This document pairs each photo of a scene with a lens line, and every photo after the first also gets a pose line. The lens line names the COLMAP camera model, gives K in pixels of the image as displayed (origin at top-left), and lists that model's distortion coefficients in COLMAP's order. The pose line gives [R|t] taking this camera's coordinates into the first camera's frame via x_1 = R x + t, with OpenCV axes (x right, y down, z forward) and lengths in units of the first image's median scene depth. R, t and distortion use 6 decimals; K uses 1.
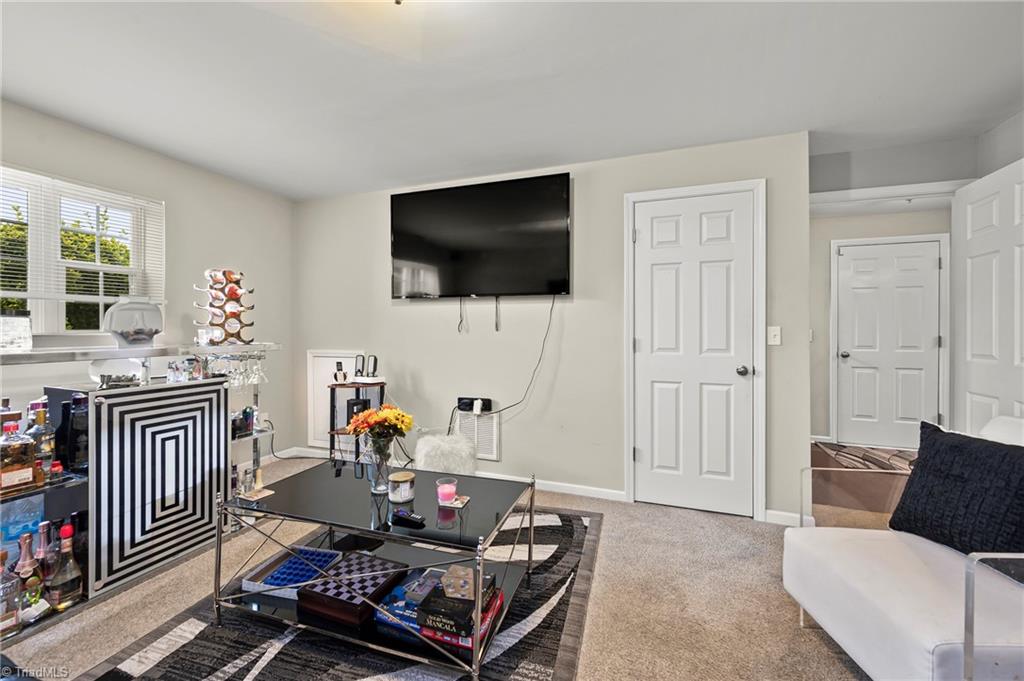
lens RADIAL K [[406.9, 0, 510.9], [0, 406.9, 331.8], [0, 0, 1]] dist [0.001101, 0.000404]
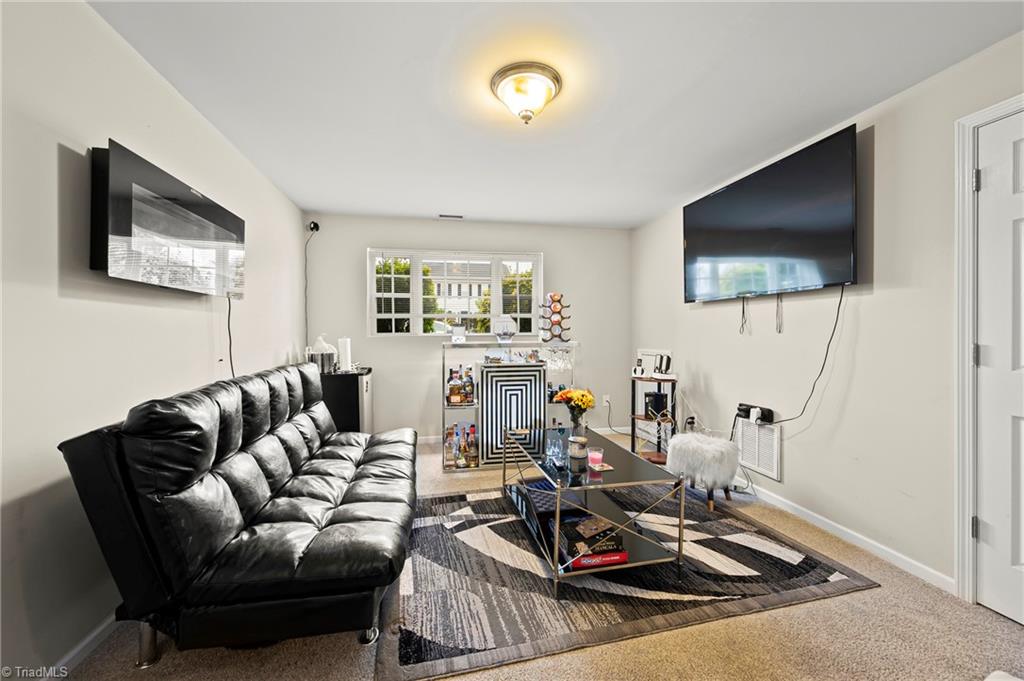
lens RADIAL K [[406.9, 0, 512.6], [0, 406.9, 337.4], [0, 0, 1]] dist [0.001101, 0.000404]
pose [[0.521983, 0.007077, -0.852926, 0.534543], [-0.001104, 0.999970, 0.007622, 0.002058], [0.852955, -0.003037, 0.521976, 0.070028]]
